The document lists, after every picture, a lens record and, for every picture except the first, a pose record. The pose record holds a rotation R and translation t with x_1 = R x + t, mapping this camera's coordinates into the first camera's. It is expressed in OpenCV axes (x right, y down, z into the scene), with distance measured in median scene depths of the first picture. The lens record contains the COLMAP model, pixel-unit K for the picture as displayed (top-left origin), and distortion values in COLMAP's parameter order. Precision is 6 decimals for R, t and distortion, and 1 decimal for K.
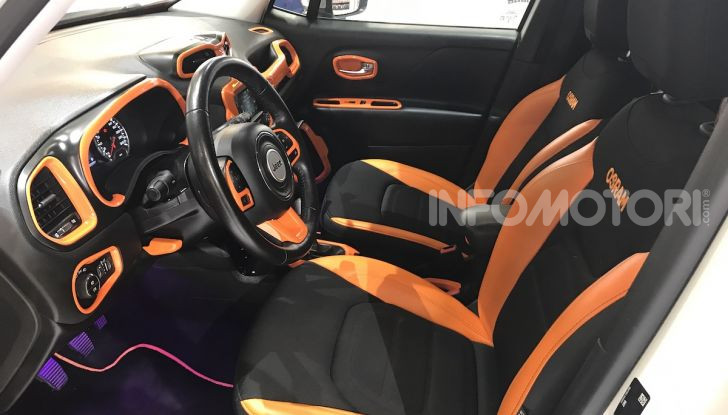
lens RADIAL K [[598.2, 0, 364.0], [0, 598.2, 207.5], [0, 0, 1]] dist [0.012559, -0.002686]
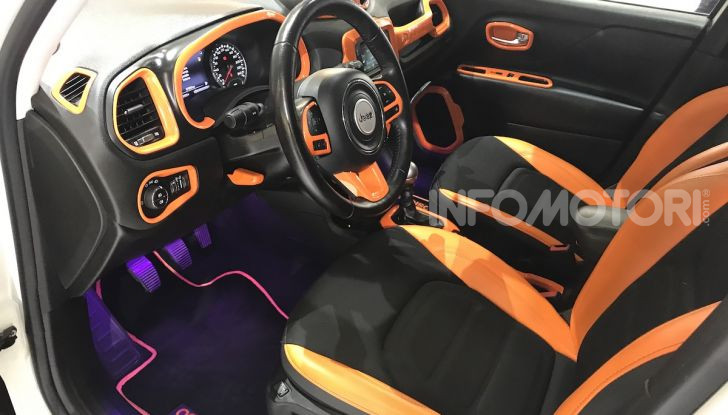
lens RADIAL K [[596.1, 0, 364.0], [0, 596.1, 207.5], [0, 0, 1]] dist [0.004996, 0.003555]
pose [[0.942438, 0.204104, -0.264864, 0.108389], [-0.191732, 0.978800, 0.072041, 0.002742], [0.273952, -0.017111, 0.961591, 0.068598]]
